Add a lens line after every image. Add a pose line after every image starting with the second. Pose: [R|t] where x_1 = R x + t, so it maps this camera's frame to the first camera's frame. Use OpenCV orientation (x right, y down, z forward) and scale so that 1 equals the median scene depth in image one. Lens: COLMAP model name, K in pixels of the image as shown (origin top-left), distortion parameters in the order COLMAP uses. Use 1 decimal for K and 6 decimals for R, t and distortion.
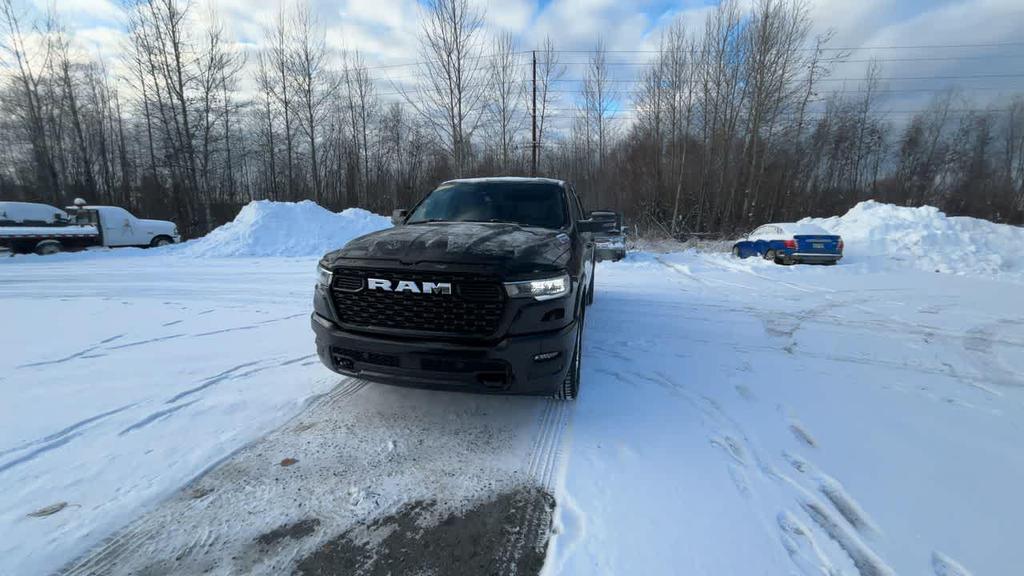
lens RADIAL K [[396.7, 0, 510.0], [0, 396.7, 284.4], [0, 0, 1]] dist [-0.001761, -0.000020]
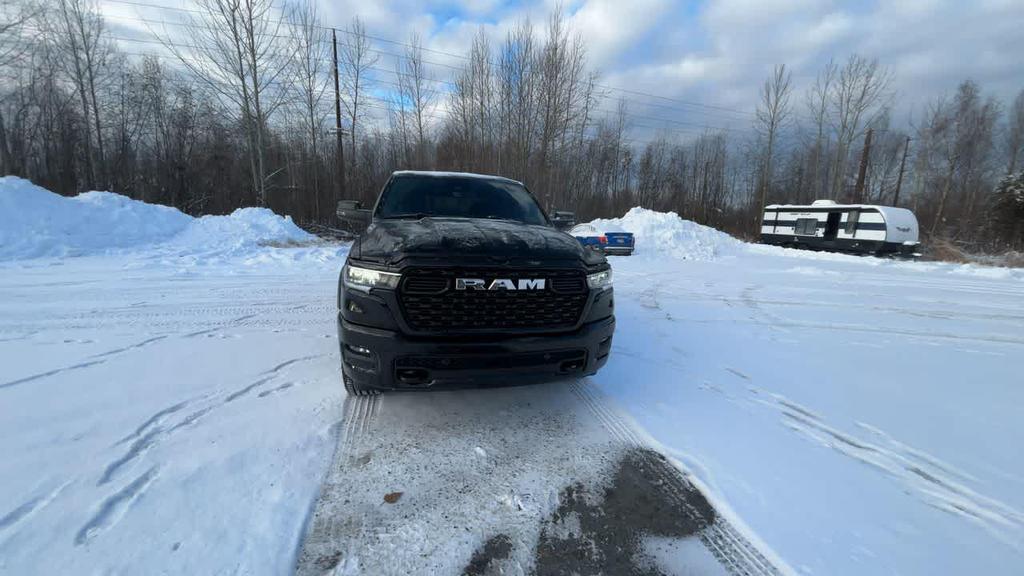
lens RADIAL K [[396.7, 0, 510.0], [0, 396.7, 284.4], [0, 0, 1]] dist [-0.001761, -0.000020]
pose [[0.883134, -0.055269, 0.465853, -0.440595], [0.050488, 0.998466, 0.022746, -0.010060], [-0.466395, 0.003433, 0.884570, 0.078502]]
